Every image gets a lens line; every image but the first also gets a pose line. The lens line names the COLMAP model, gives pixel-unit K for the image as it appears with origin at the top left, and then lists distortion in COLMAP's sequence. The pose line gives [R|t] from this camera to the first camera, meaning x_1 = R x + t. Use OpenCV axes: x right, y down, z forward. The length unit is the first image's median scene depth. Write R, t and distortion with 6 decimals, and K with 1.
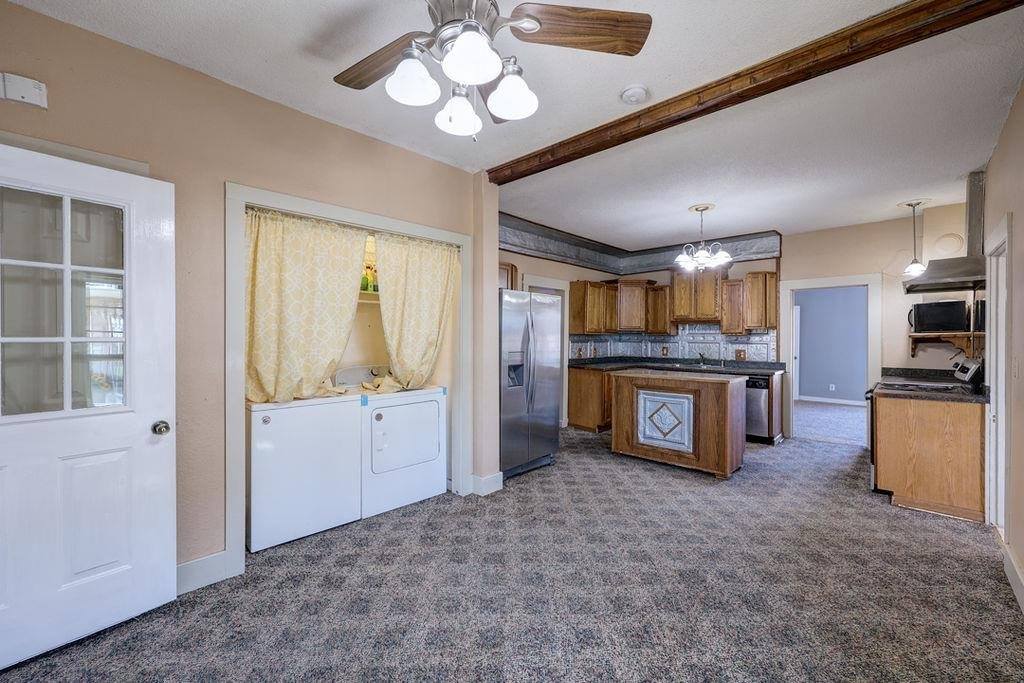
lens RADIAL K [[419.9, 0, 512.6], [0, 419.9, 337.8], [0, 0, 1]] dist [-0.000334, 0.000120]
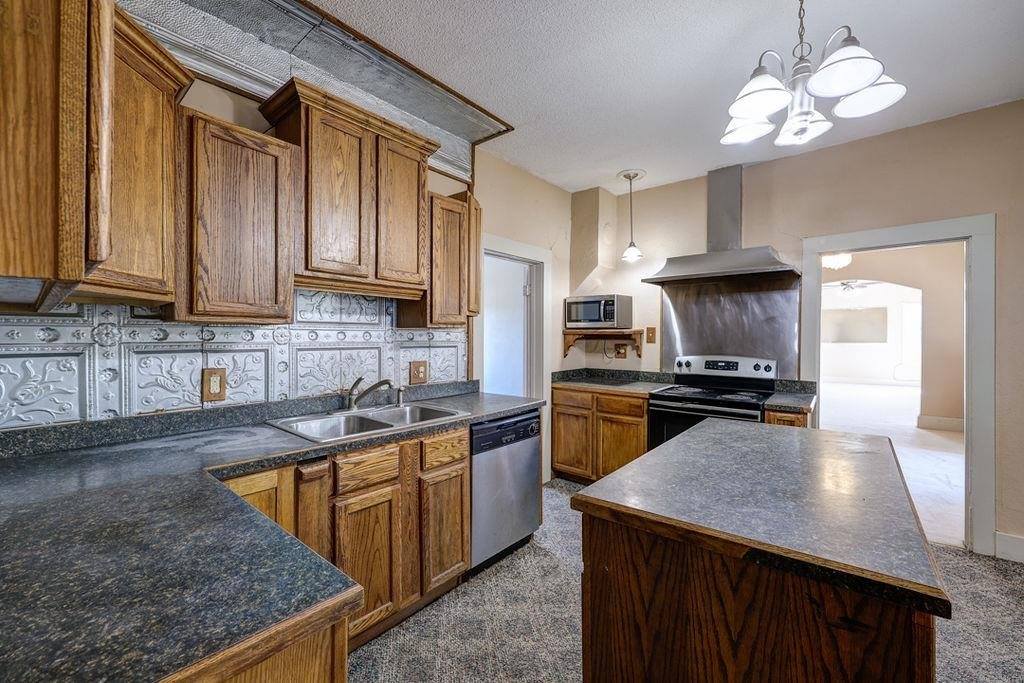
lens RADIAL K [[419.9, 0, 511.2], [0, 419.9, 339.3], [0, 0, 1]] dist [-0.000334, 0.000120]
pose [[-0.064579, -0.004092, 0.997904, 0.091343], [0.004254, 0.999981, 0.004375, 0.003475], [-0.997904, 0.004528, -0.064560, 0.942604]]
